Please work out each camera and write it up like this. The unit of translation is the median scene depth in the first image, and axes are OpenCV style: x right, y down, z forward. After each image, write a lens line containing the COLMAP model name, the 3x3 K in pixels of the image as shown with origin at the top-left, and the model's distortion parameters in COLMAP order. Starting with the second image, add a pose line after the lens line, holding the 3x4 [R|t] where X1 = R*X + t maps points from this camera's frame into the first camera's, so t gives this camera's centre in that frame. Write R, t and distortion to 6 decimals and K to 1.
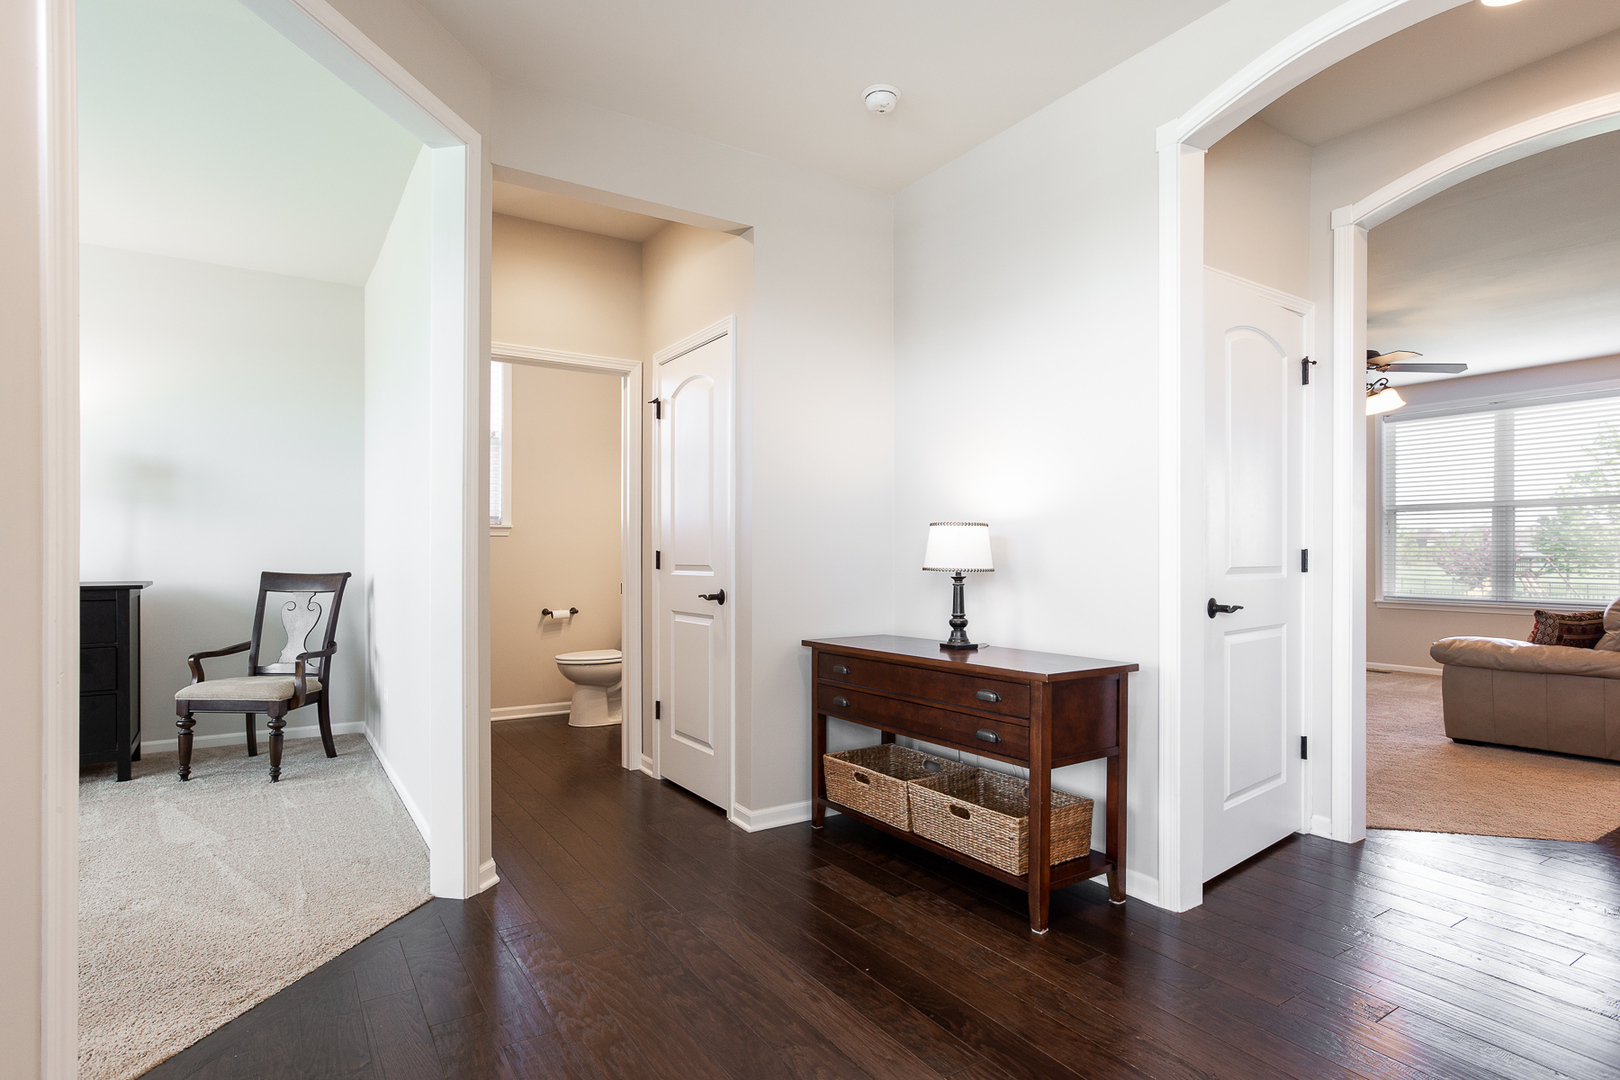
lens RADIAL K [[833.8, 0, 810.0], [0, 833.8, 540.0], [0, 0, 1]] dist [0.000252, 0.000783]
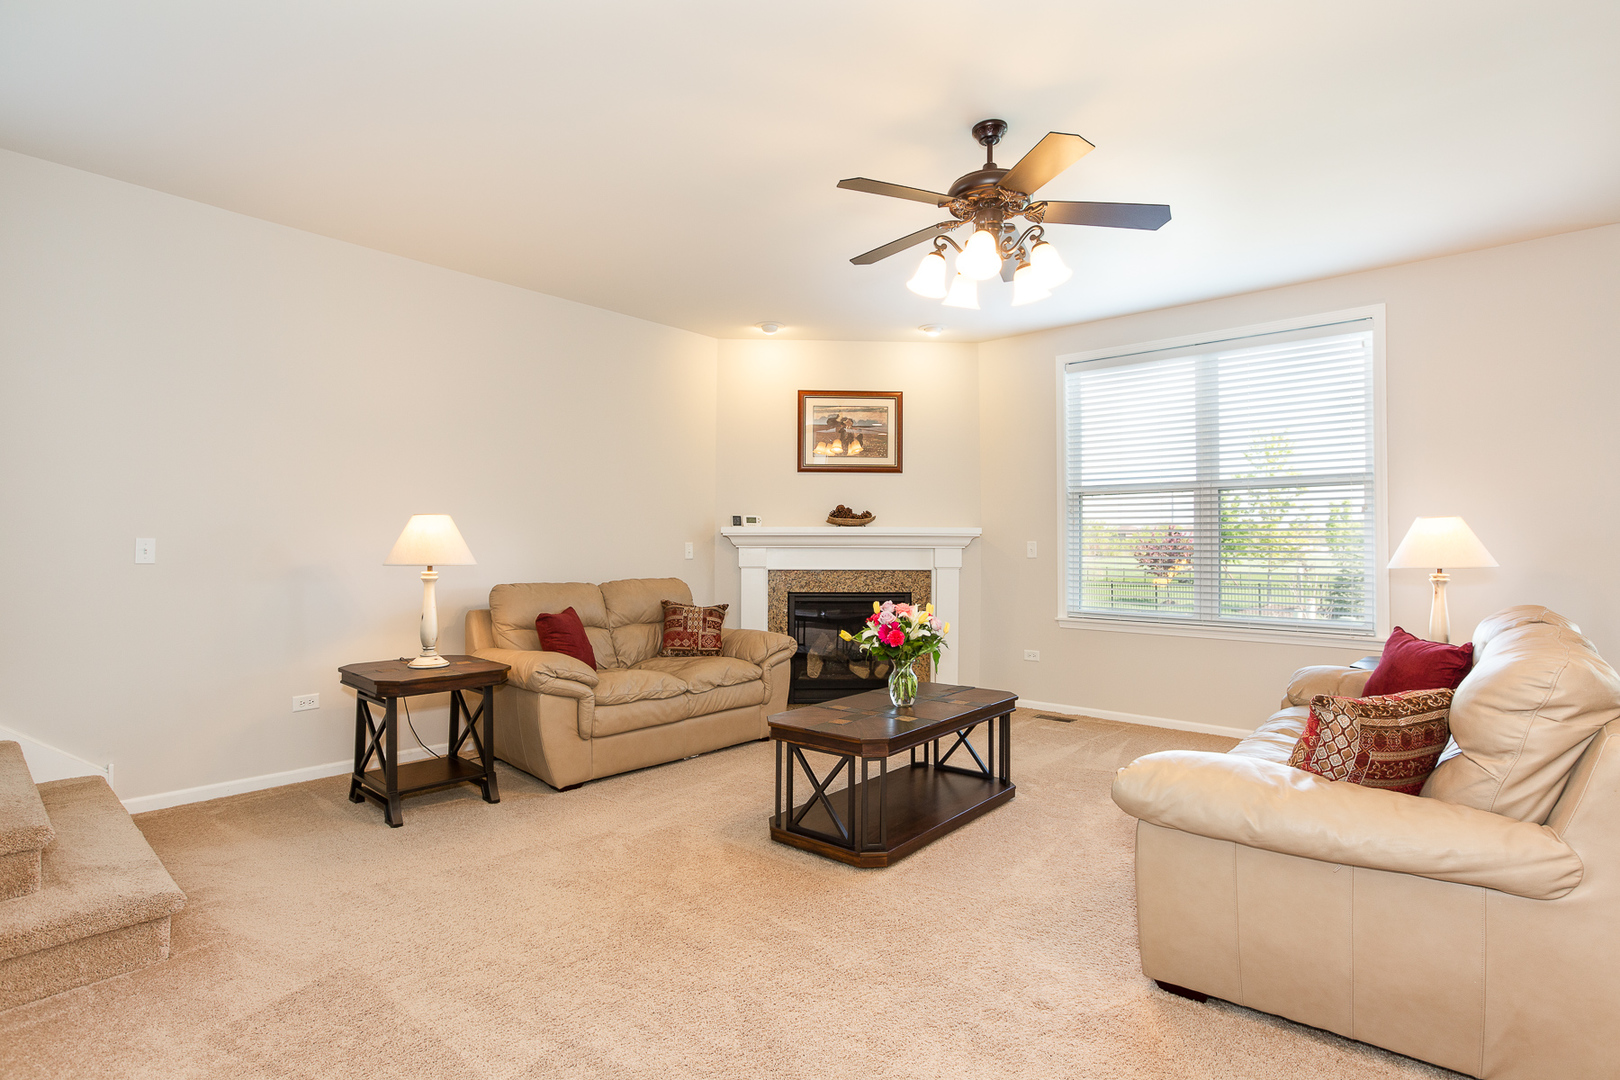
lens RADIAL K [[833.8, 0, 810.0], [0, 833.8, 540.0], [0, 0, 1]] dist [0.000252, 0.000783]
pose [[0.961652, -0.007335, 0.274175, 0.313943], [0.005978, 0.999965, 0.005782, -0.001891], [-0.274208, -0.003921, 0.961663, 0.413892]]
